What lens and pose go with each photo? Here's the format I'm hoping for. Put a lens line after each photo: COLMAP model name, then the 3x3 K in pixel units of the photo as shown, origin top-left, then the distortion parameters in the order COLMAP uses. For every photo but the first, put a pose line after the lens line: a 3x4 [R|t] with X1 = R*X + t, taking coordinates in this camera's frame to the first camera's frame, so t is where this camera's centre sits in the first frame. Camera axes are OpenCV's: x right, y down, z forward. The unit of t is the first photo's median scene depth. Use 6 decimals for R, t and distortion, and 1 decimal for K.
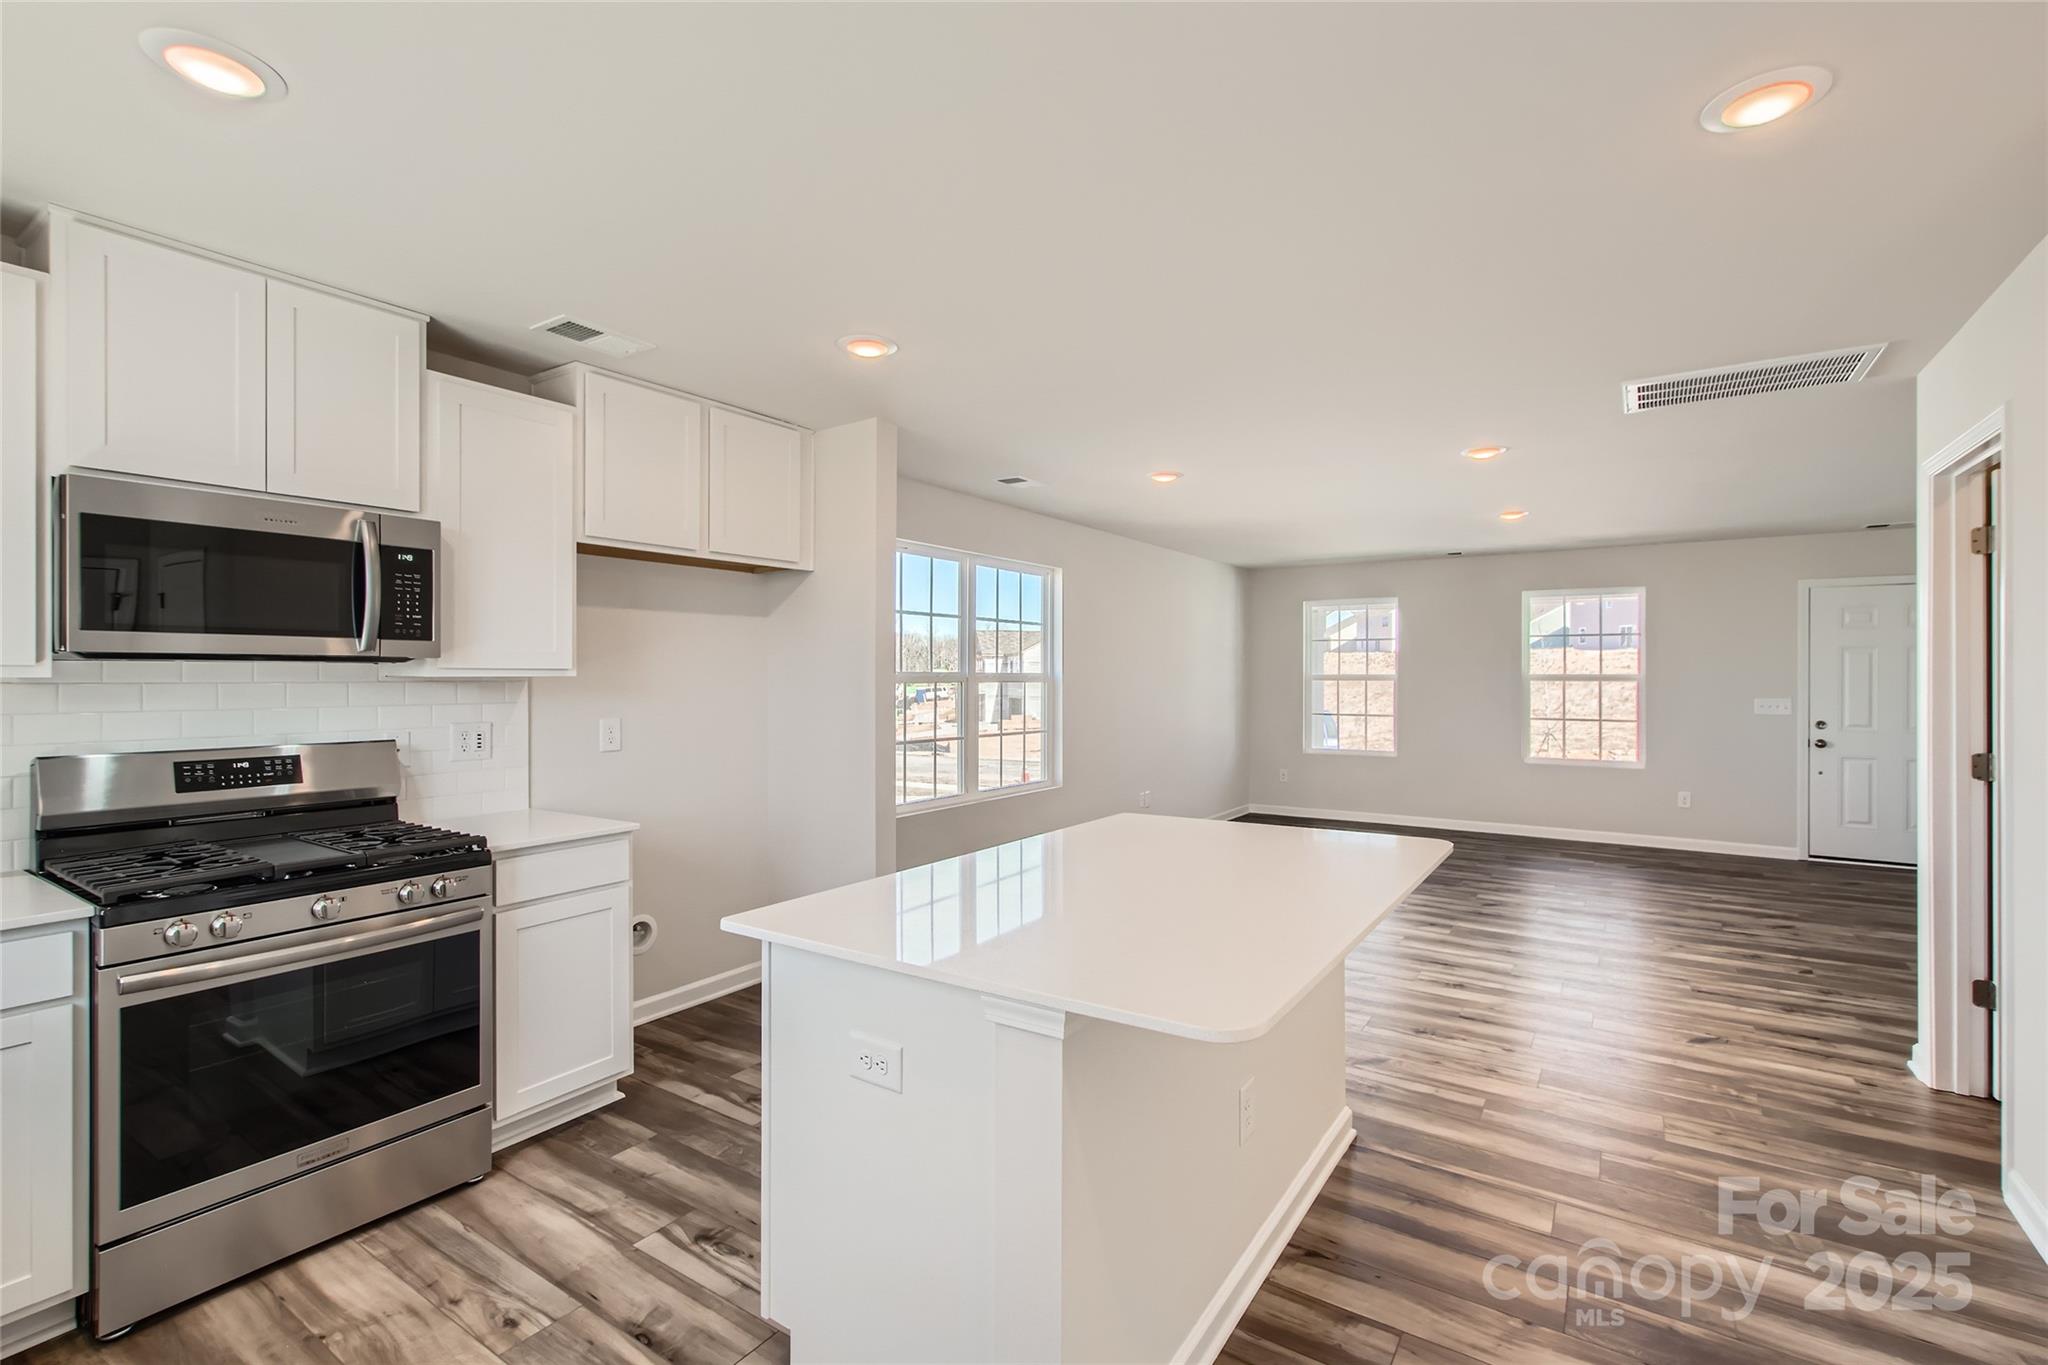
lens RADIAL K [[919.1, 0, 1030.1], [0, 919.1, 678.4], [0, 0, 1]] dist [0.000884, 0.000301]
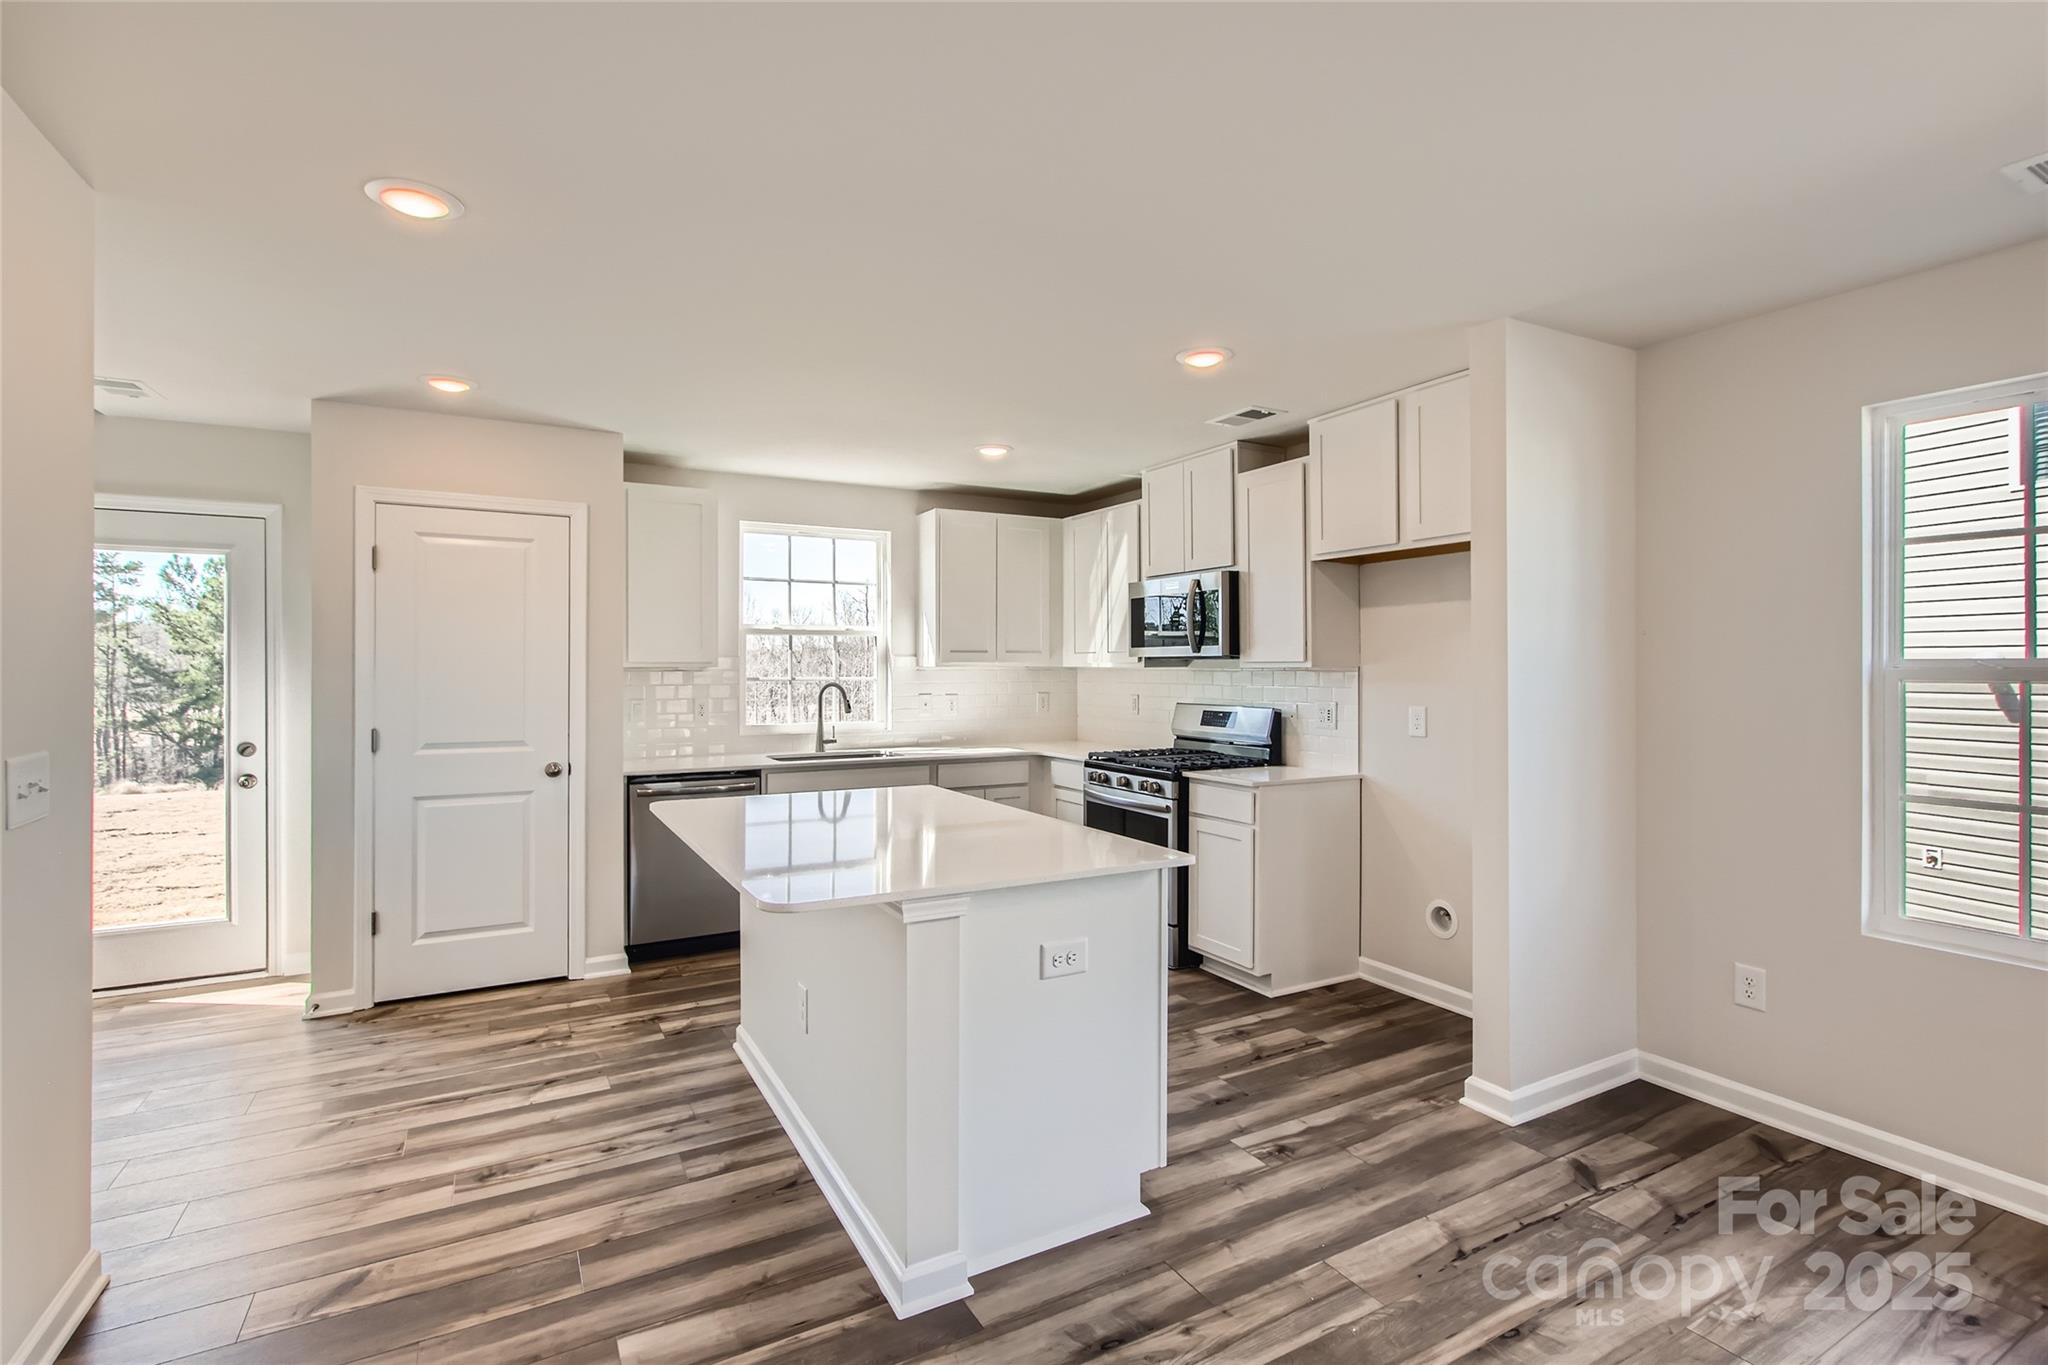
lens RADIAL K [[930.9, 0, 1021.1], [0, 930.9, 670.2], [0, 0, 1]] dist [-0.000531, -0.000240]
pose [[-0.458497, 0.001311, -0.888695, 1.073012], [-0.001017, 0.999997, 0.002000, 0.000125], [0.888695, 0.001821, -0.458494, 1.602437]]
